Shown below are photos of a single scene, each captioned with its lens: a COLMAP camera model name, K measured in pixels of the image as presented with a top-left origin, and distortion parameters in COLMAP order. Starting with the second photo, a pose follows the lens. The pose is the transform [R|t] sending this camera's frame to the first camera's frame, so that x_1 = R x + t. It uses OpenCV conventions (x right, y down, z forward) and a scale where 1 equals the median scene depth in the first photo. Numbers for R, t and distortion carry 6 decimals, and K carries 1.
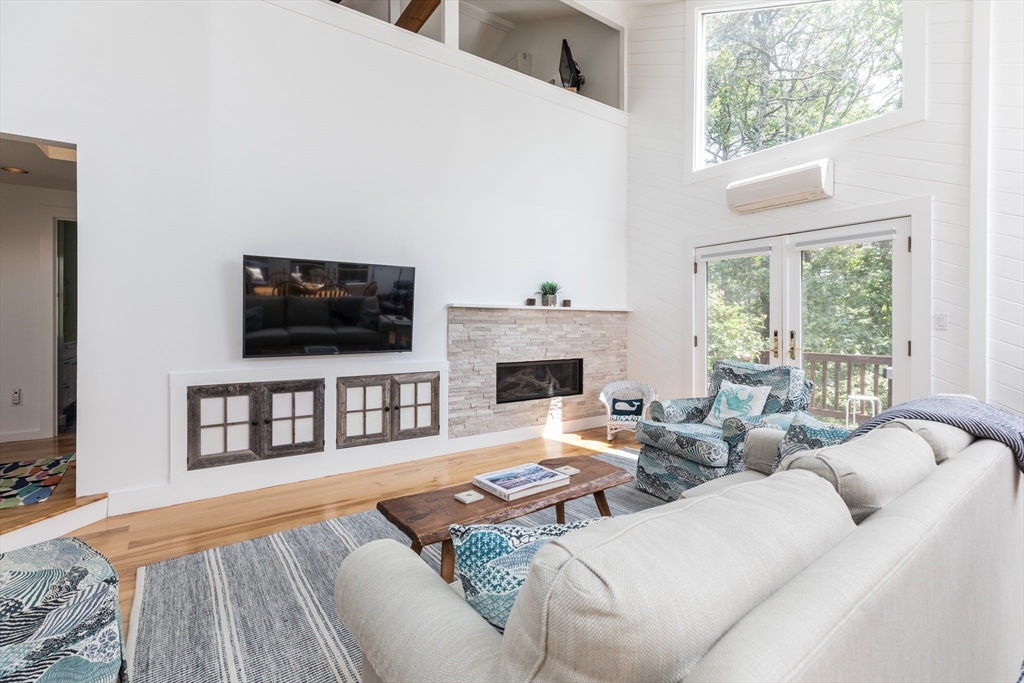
lens RADIAL K [[467.2, 0, 518.4], [0, 467.2, 325.9], [0, 0, 1]] dist [0.003176, 0.000718]
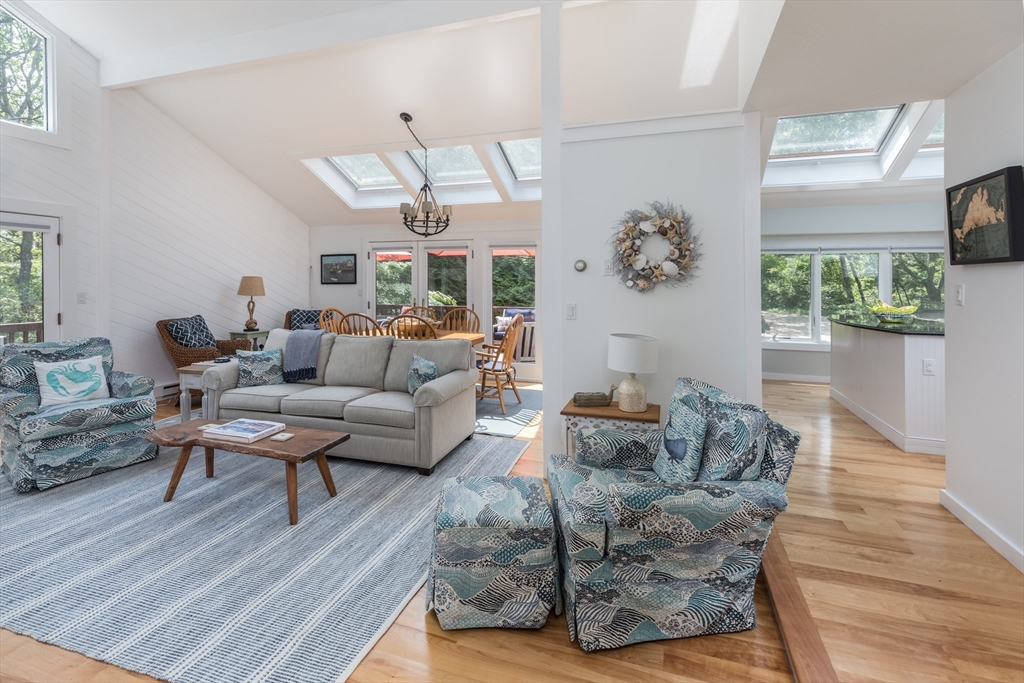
lens RADIAL K [[479.6, 0, 509.8], [0, 479.6, 280.0], [0, 0, 1]] dist [0.004768, 0.000497]
pose [[-0.584427, -0.001106, 0.811446, -0.949585], [-0.000969, 0.999999, 0.000666, -0.060166], [-0.811446, -0.000397, -0.584428, 0.731954]]
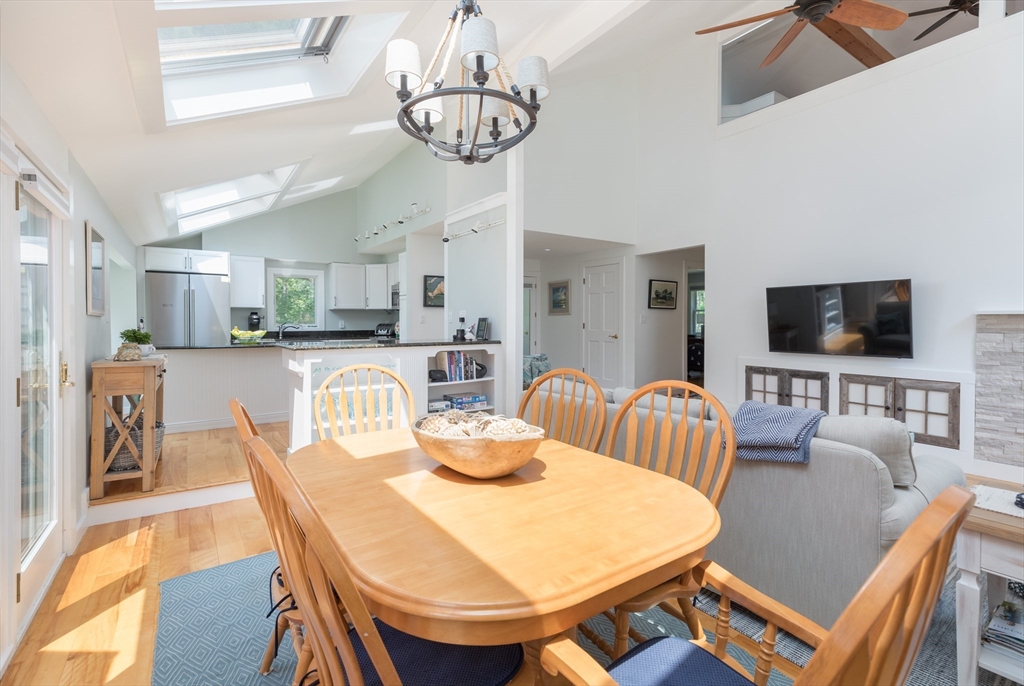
lens RADIAL K [[467.2, 0, 499.8], [0, 467.2, 325.3], [0, 0, 1]] dist [-0.001136, -0.000048]
pose [[-0.031599, 0.007394, -0.999473, 0.933787], [-0.002518, 0.999969, 0.007478, -0.028599], [0.999497, 0.002753, -0.031580, 0.112329]]
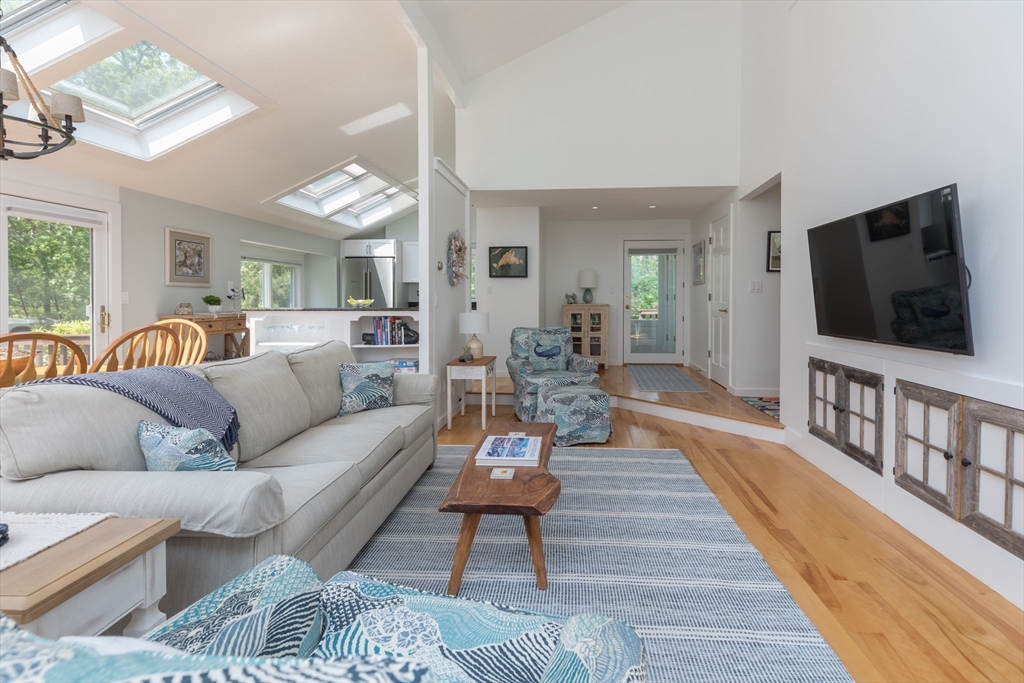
lens RADIAL K [[474.9, 0, 540.3], [0, 474.9, 298.6], [0, 0, 1]] dist [0.000253, 0.000025]
pose [[-0.644546, -0.000910, -0.764565, 0.481481], [-0.001718, 0.999998, 0.000258, -0.004939], [0.764564, 0.001480, -0.644546, 1.069313]]
